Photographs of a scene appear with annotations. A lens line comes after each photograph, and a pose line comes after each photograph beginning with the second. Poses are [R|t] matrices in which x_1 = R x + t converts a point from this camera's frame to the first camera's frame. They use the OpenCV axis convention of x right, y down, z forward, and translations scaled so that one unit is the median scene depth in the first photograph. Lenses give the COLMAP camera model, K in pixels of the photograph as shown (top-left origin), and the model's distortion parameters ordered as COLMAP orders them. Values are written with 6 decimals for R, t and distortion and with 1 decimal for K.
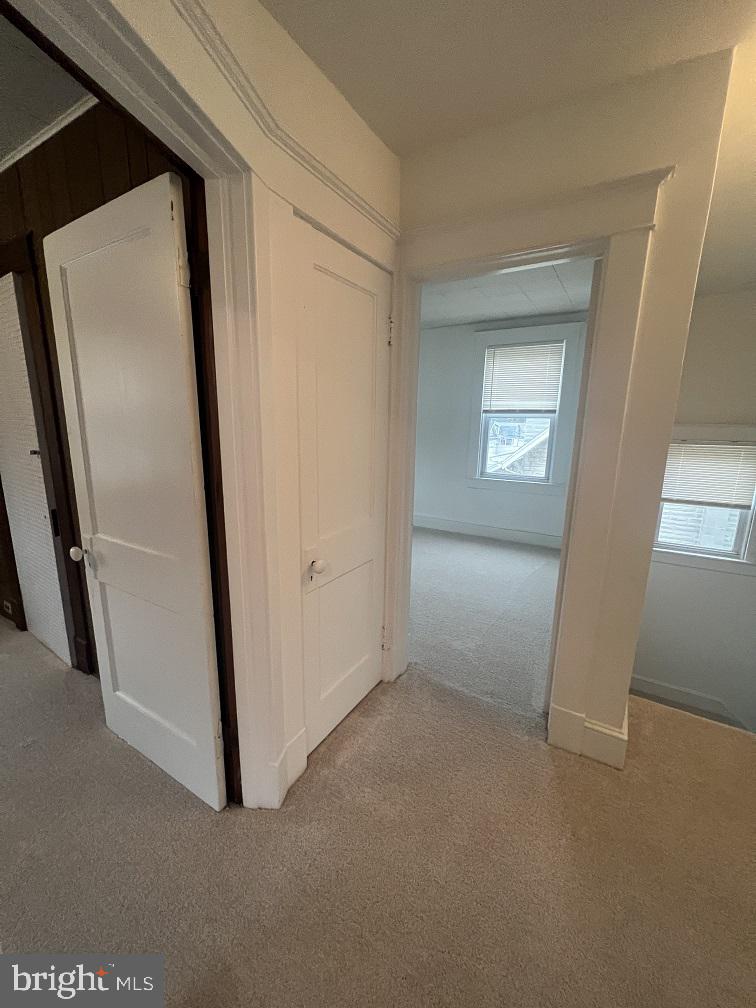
lens RADIAL K [[404.5, 0, 383.0], [0, 404.5, 503.0], [0, 0, 1]] dist [0.008918, 0.000106]
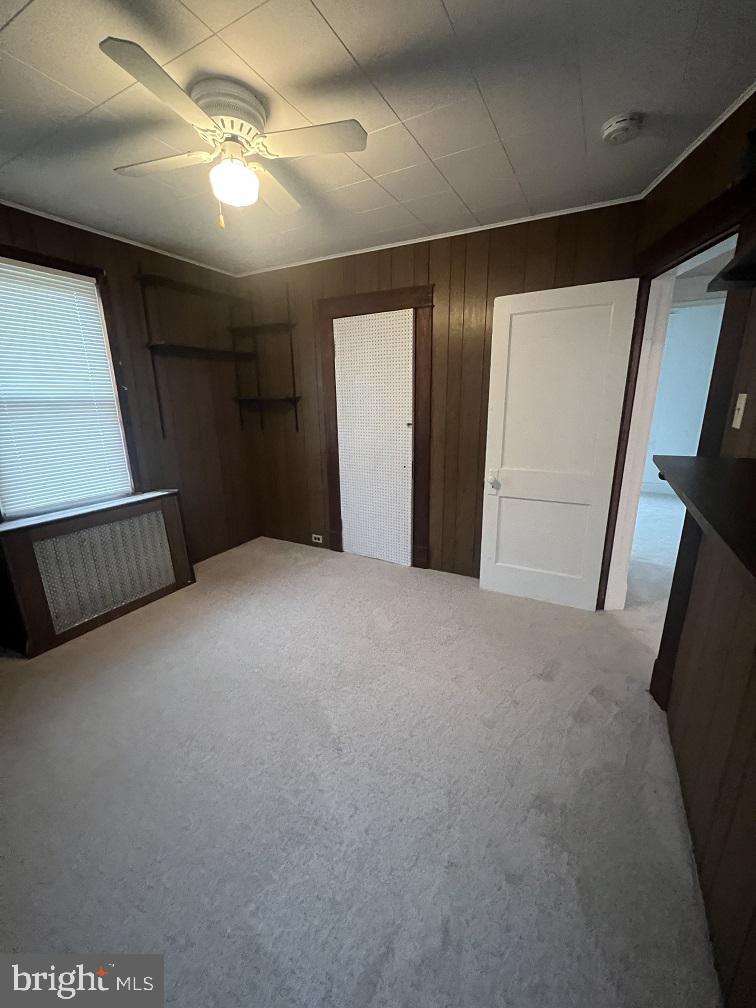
lens RADIAL K [[404.5, 0, 383.0], [0, 404.5, 503.0], [0, 0, 1]] dist [0.008918, 0.000106]
pose [[0.998435, -0.040384, 0.038693, -0.661330], [0.038226, 0.997756, 0.054976, 0.056214], [-0.040826, -0.053411, 0.997738, -0.366098]]
